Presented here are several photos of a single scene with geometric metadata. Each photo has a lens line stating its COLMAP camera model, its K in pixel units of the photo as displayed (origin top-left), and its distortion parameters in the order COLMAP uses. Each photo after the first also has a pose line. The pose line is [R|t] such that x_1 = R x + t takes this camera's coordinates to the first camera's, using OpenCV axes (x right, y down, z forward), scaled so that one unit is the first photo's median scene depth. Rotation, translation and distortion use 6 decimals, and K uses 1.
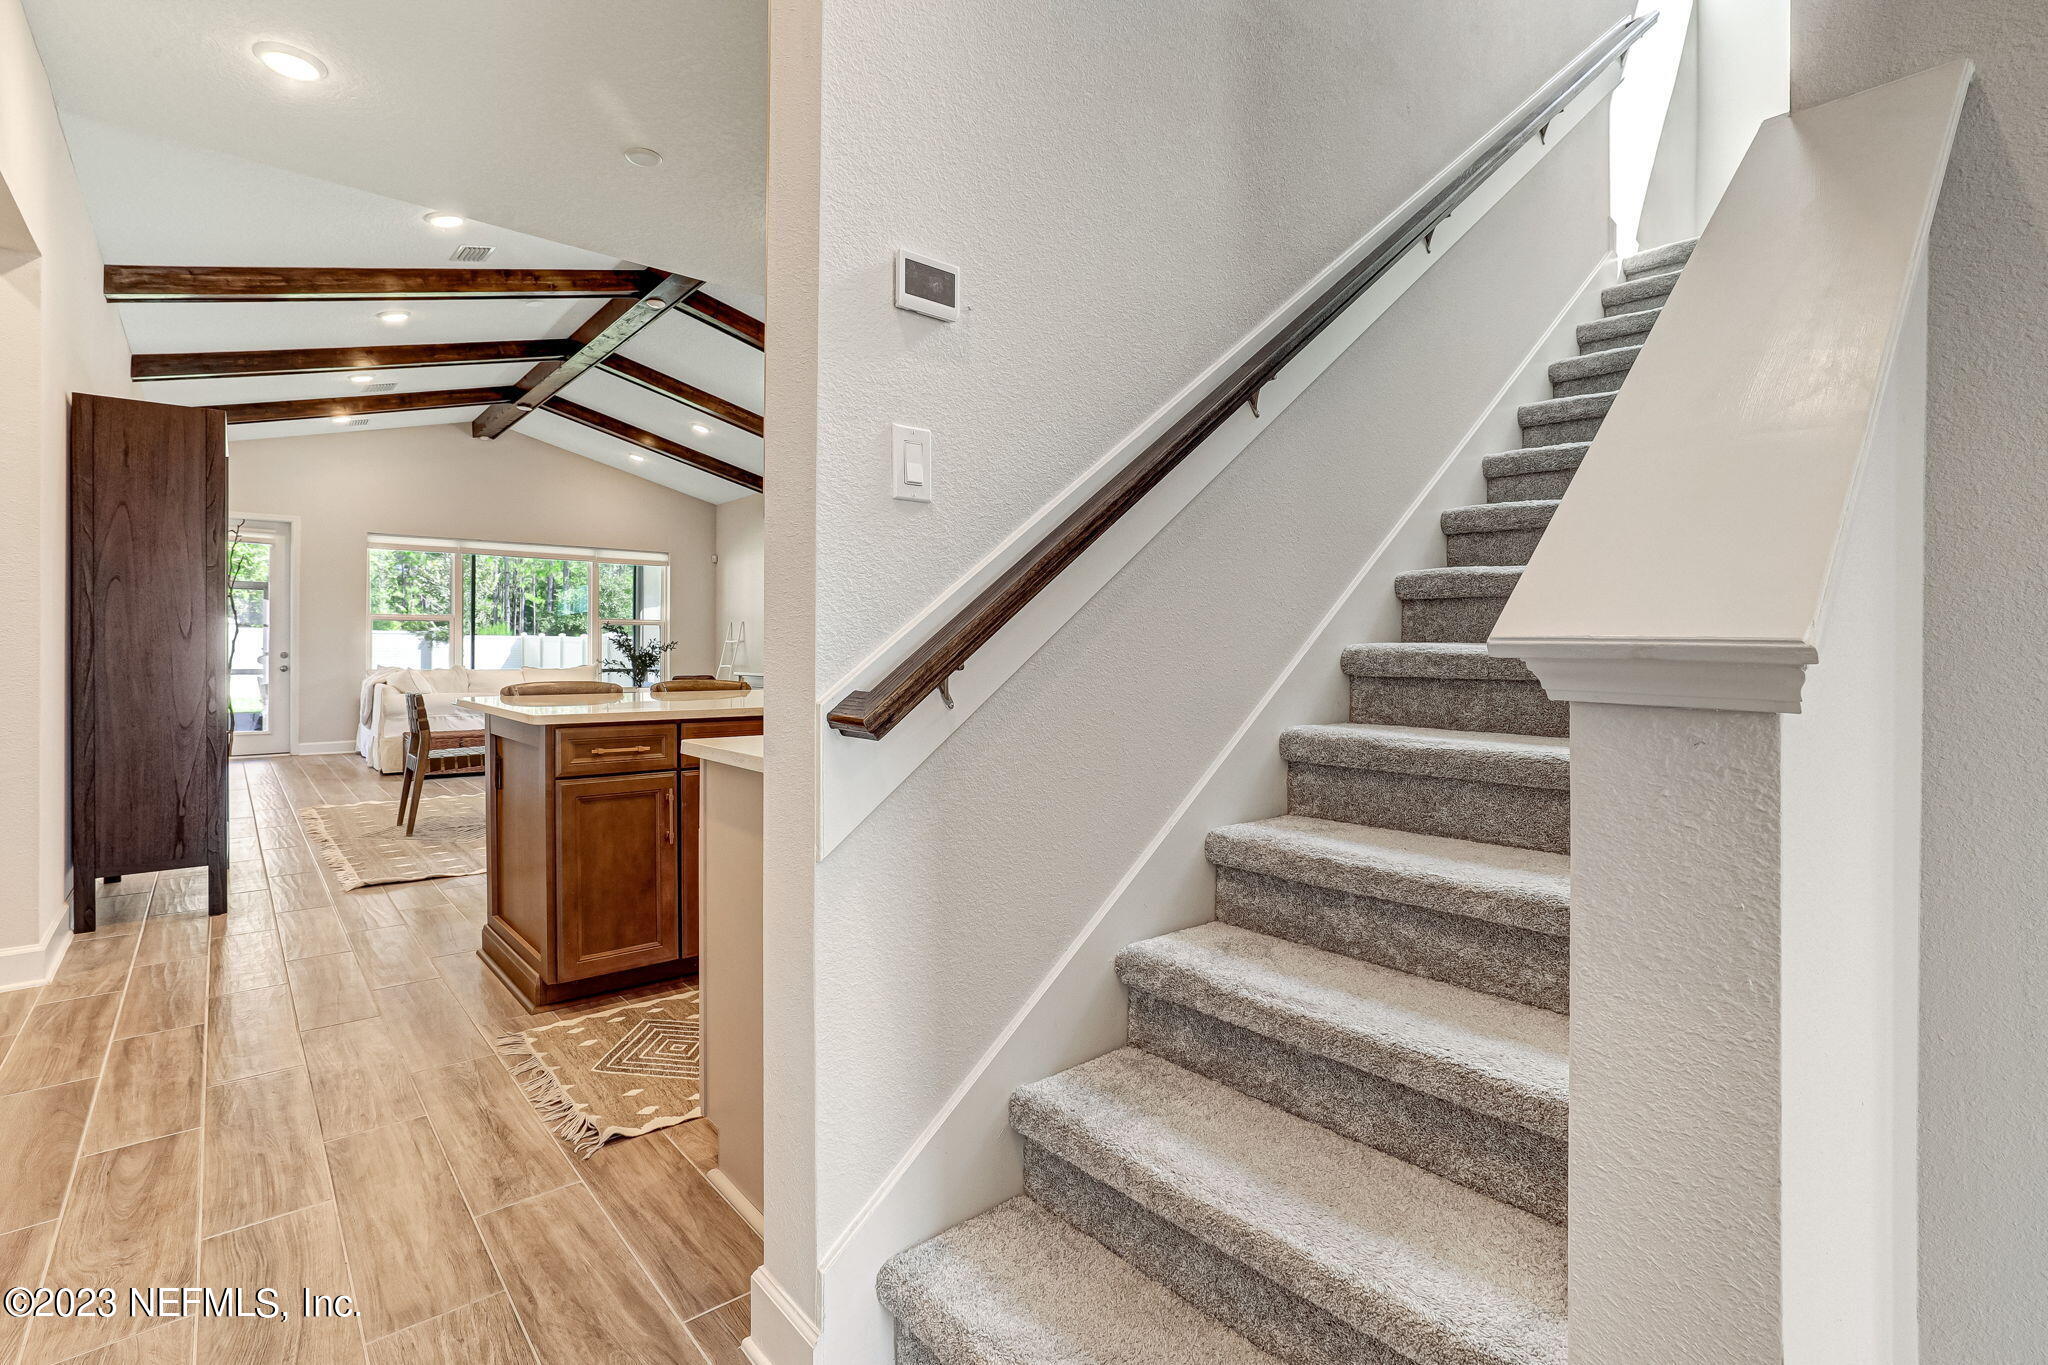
lens RADIAL K [[954.4, 0, 1025.9], [0, 954.4, 656.4], [0, 0, 1]] dist [-0.015038, 0.000130]
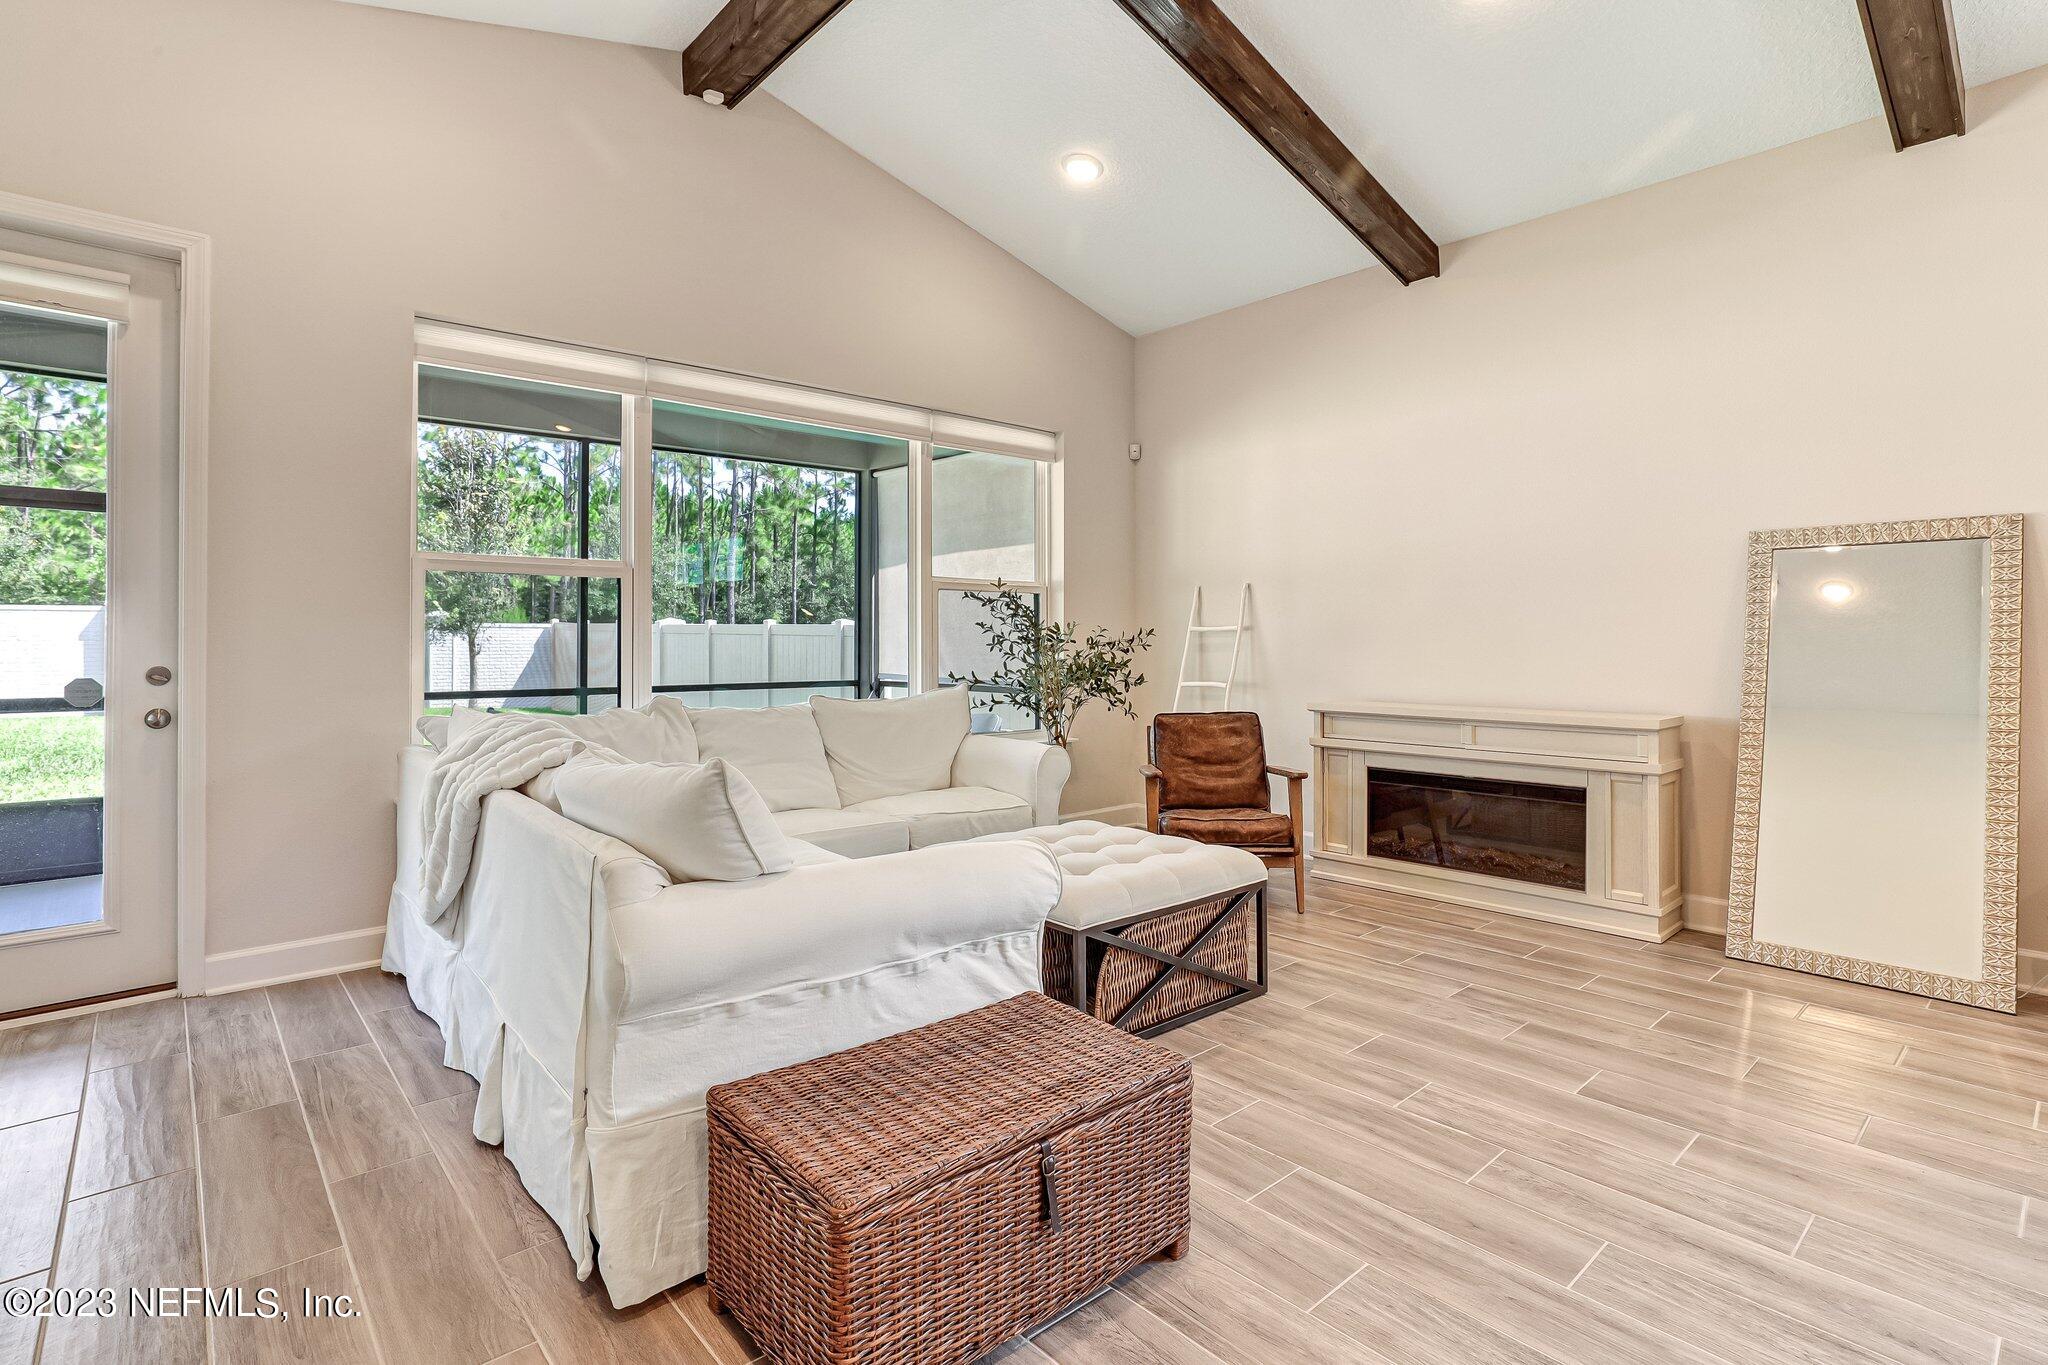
lens RADIAL K [[989.9, 0, 1033.3], [0, 989.9, 638.8], [0, 0, 1]] dist [-0.032367, 0.014199]
pose [[0.999693, -0.004465, 0.024386, -0.562111], [0.004600, 0.999974, -0.005482, -0.011975], [-0.024361, 0.005592, 0.999688, 0.750927]]
